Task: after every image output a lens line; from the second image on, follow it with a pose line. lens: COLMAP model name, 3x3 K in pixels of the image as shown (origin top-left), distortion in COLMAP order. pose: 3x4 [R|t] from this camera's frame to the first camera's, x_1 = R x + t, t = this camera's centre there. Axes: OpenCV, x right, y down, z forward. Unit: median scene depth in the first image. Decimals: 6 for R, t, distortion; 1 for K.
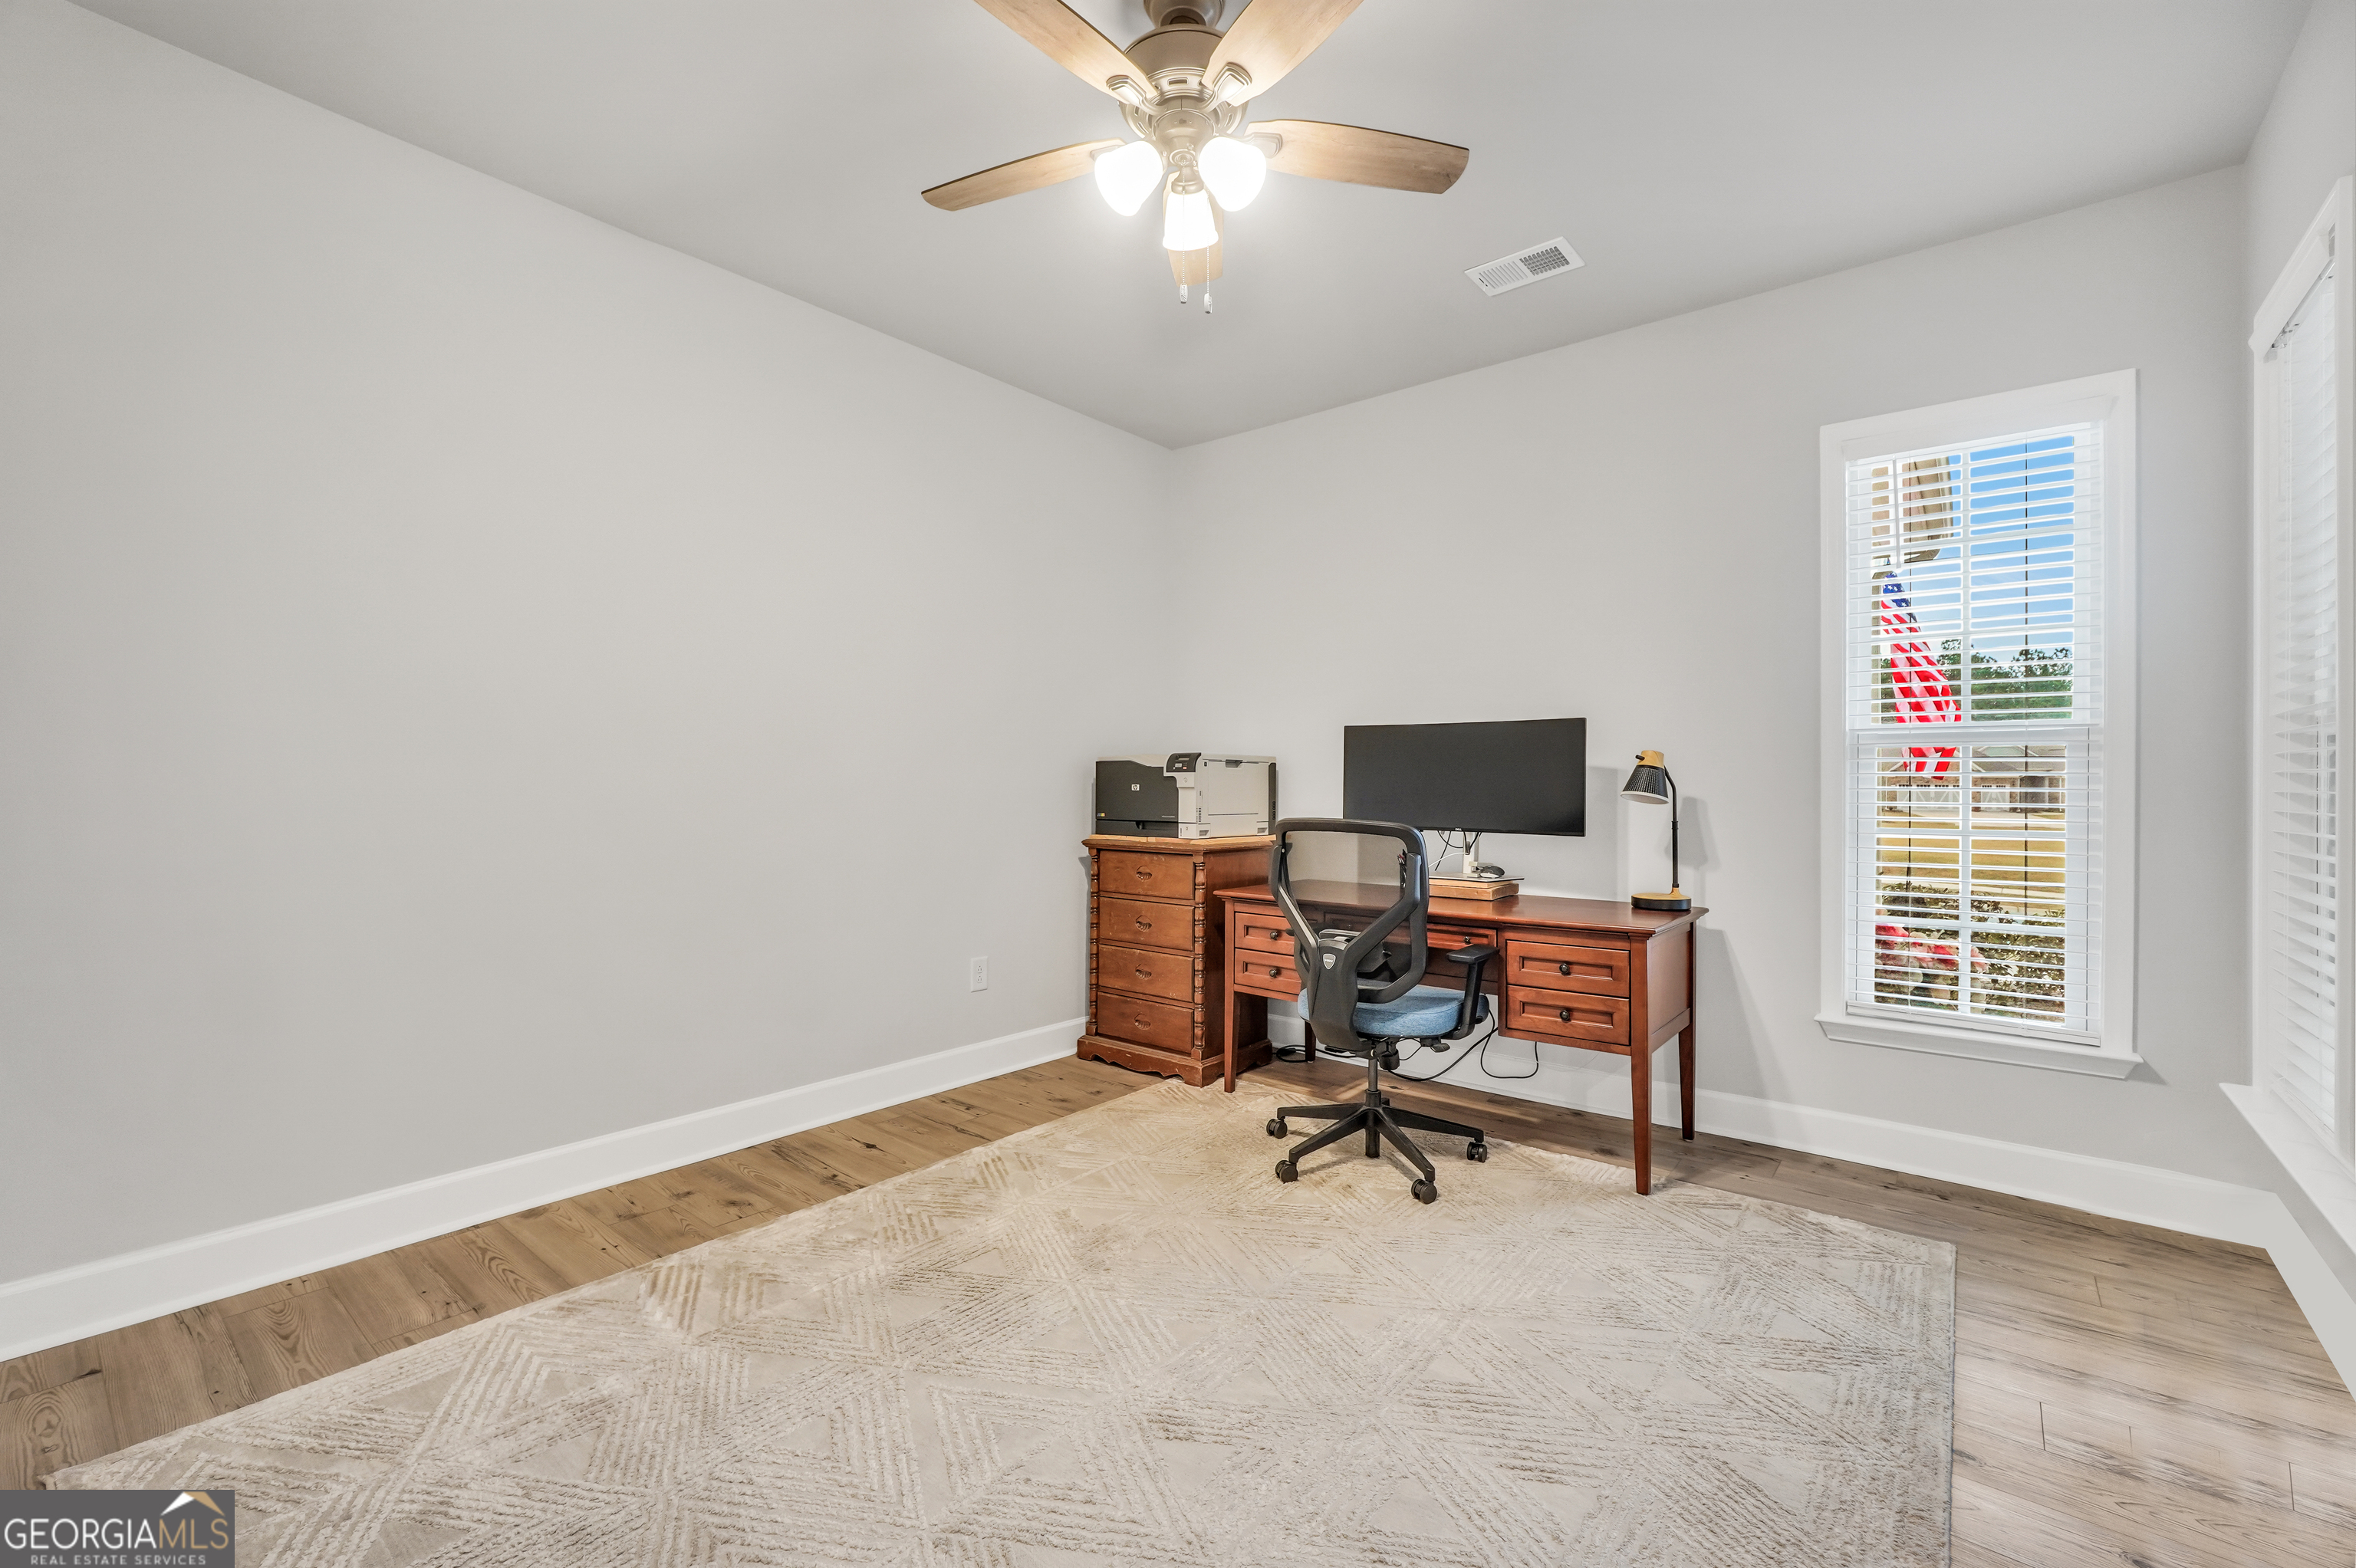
lens RADIAL K [[995.4, 0, 1162.4], [0, 995.4, 787.3], [0, 0, 1]] dist [-0.015467, 0.006039]
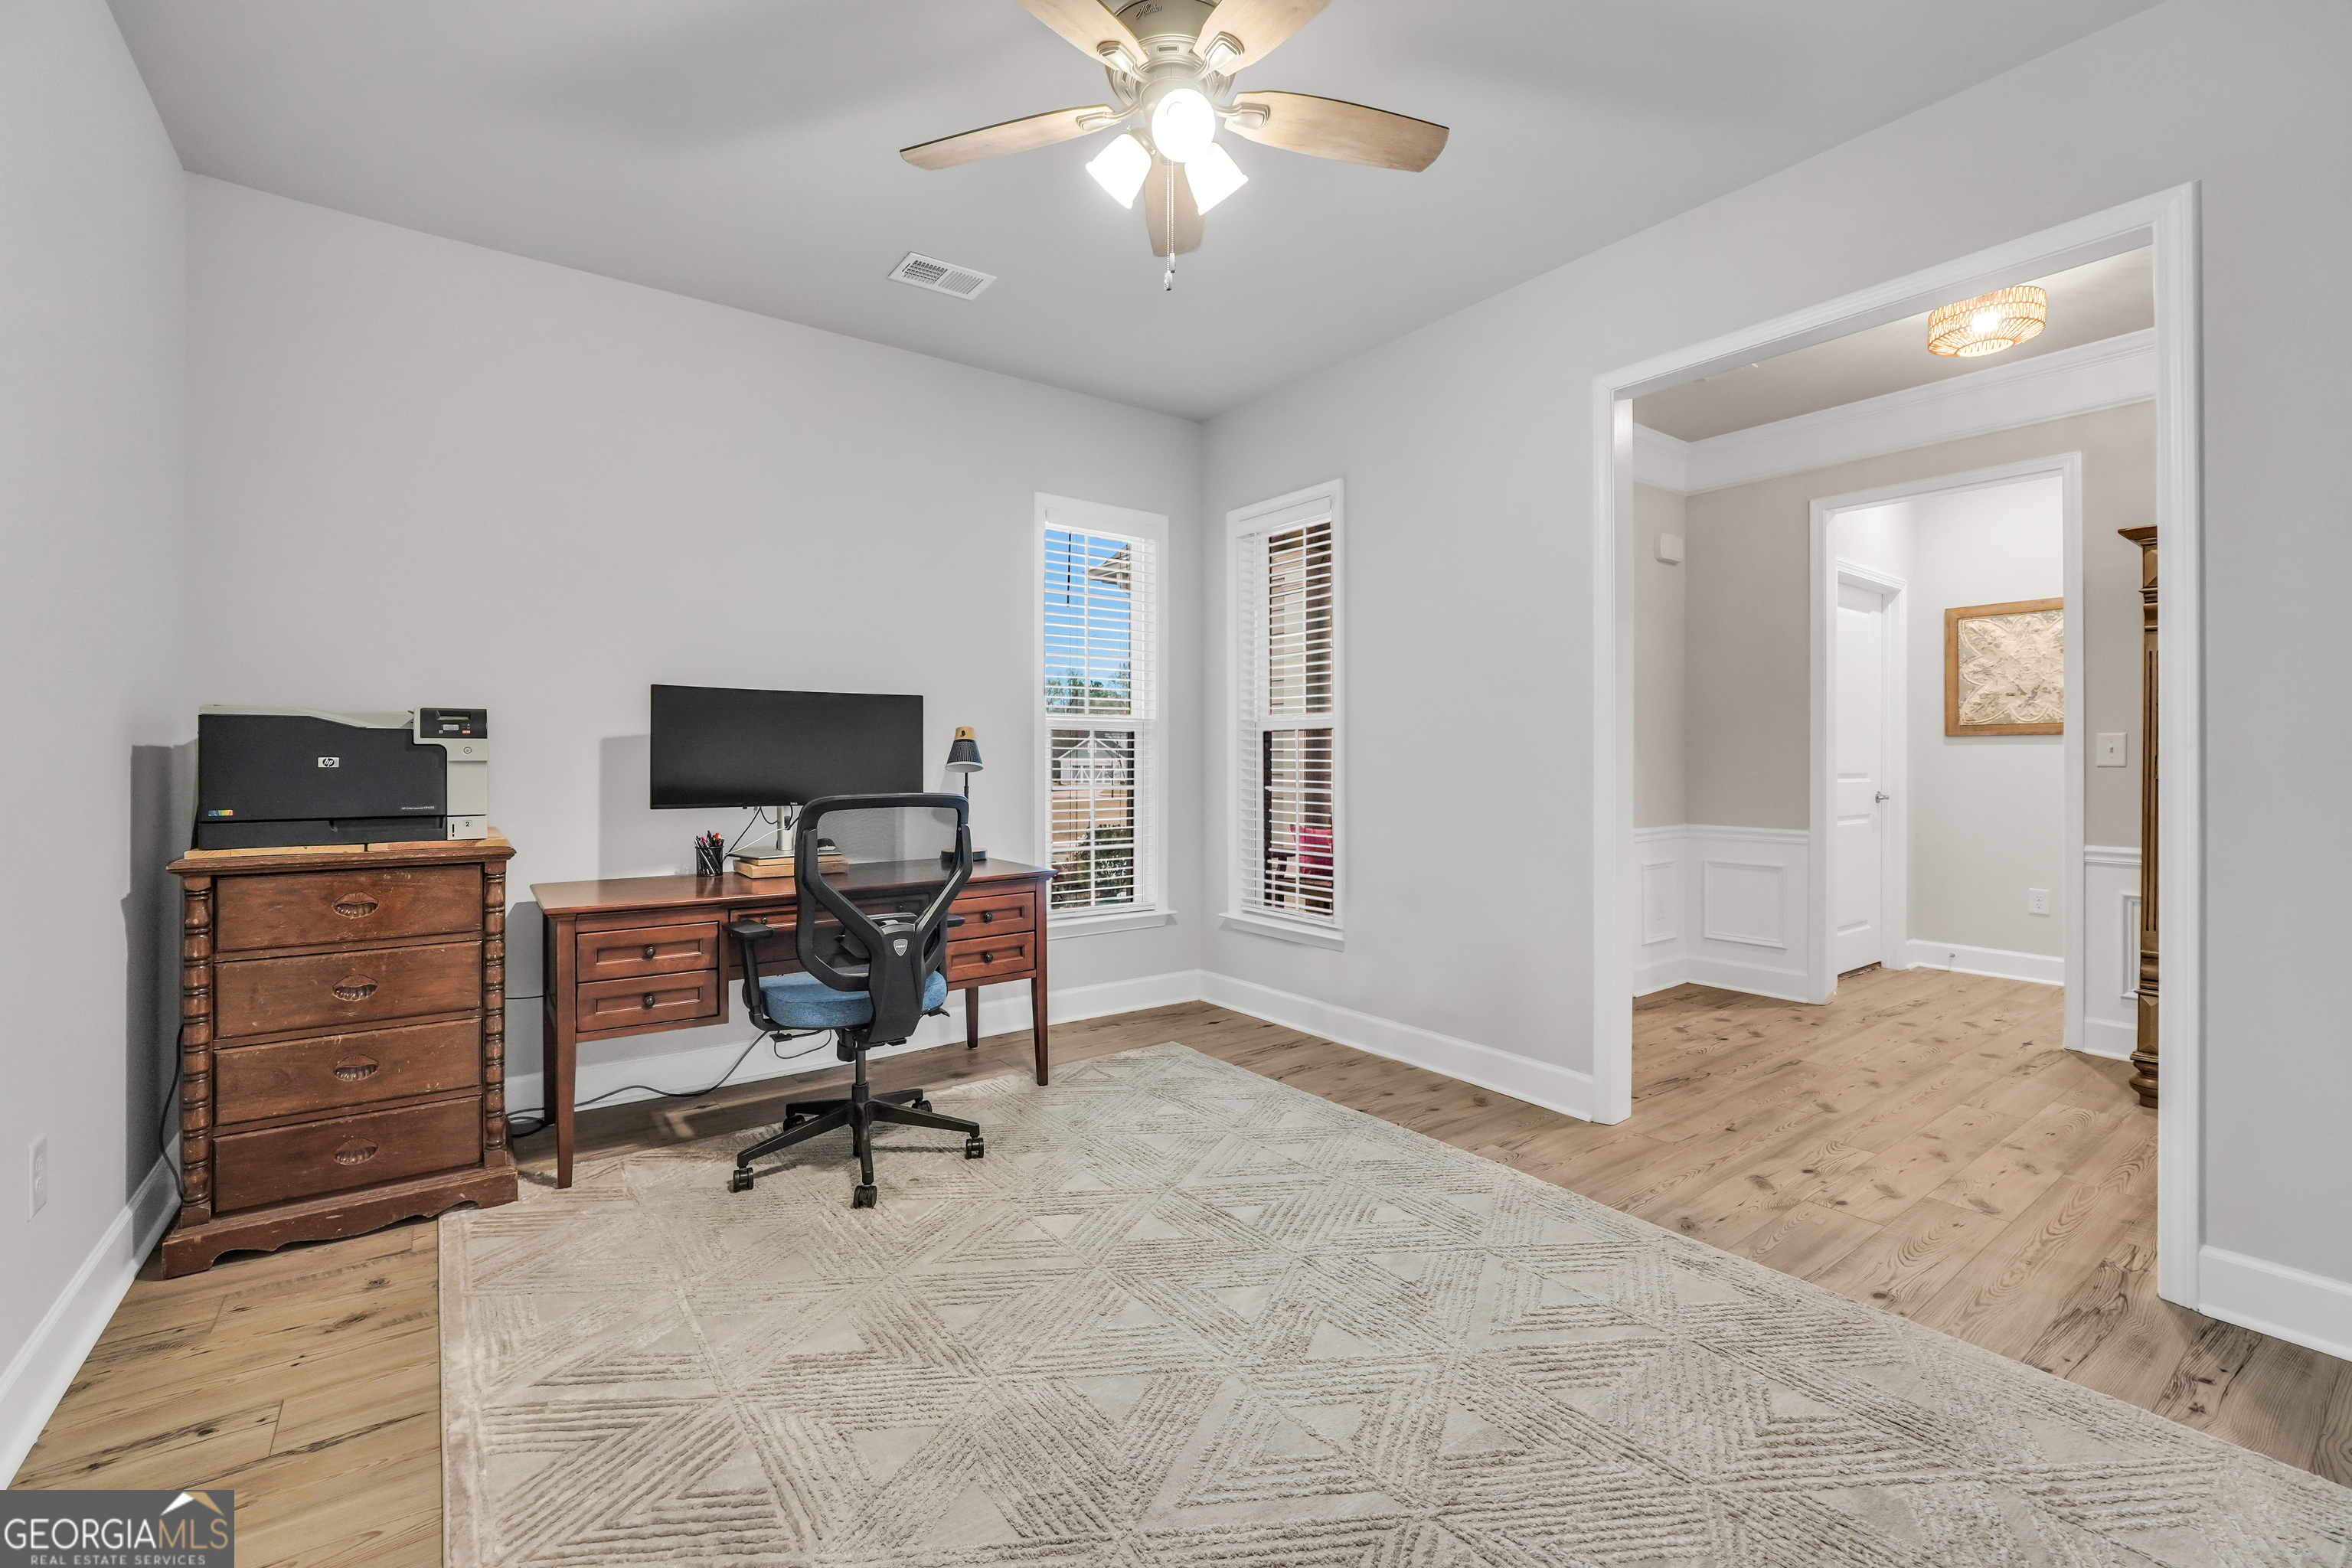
lens RADIAL K [[993.8, 0, 1162.1], [0, 993.8, 760.6], [0, 0, 1]] dist [-0.015467, 0.006039]
pose [[0.248374, -0.006308, 0.968644, -0.574040], [0.001863, 0.999980, 0.006035, -0.003950], [-0.968662, 0.000306, 0.248381, 0.458980]]
